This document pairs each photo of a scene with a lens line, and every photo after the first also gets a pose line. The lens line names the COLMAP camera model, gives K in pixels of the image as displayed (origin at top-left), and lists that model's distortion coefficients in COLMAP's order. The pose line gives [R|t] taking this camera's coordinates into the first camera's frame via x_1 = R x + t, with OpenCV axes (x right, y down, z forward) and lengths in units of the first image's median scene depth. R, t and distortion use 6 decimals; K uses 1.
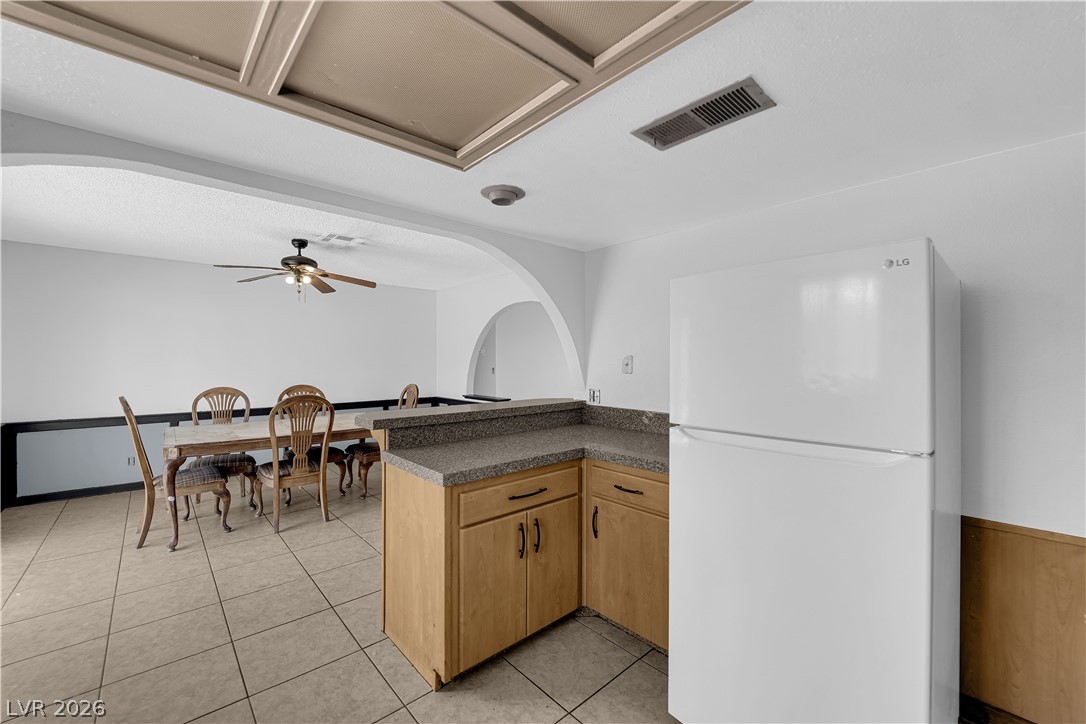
lens RADIAL K [[434.4, 0, 546.1], [0, 434.4, 357.9], [0, 0, 1]] dist [-0.013892, -0.002350]
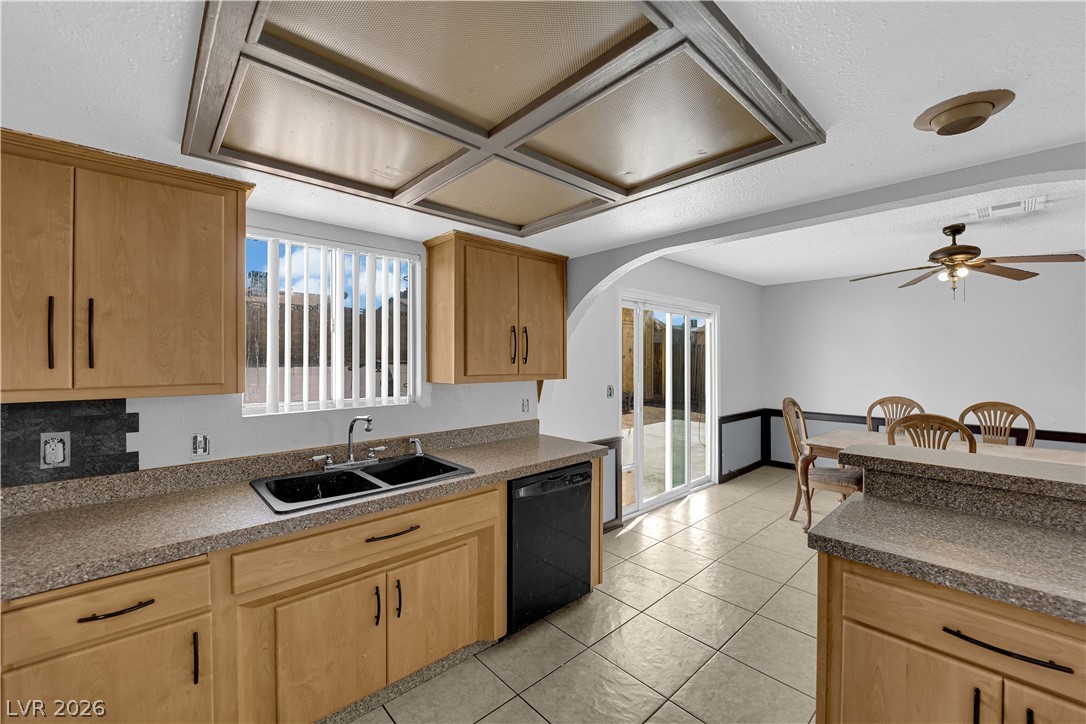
lens RADIAL K [[434.4, 0, 546.7], [0, 434.4, 354.3], [0, 0, 1]] dist [-0.013892, -0.002350]
pose [[0.004040, -0.009479, -0.999947, 0.271484], [0.004481, 0.999945, -0.009461, -0.026717], [0.999982, -0.004443, 0.004082, 0.246998]]
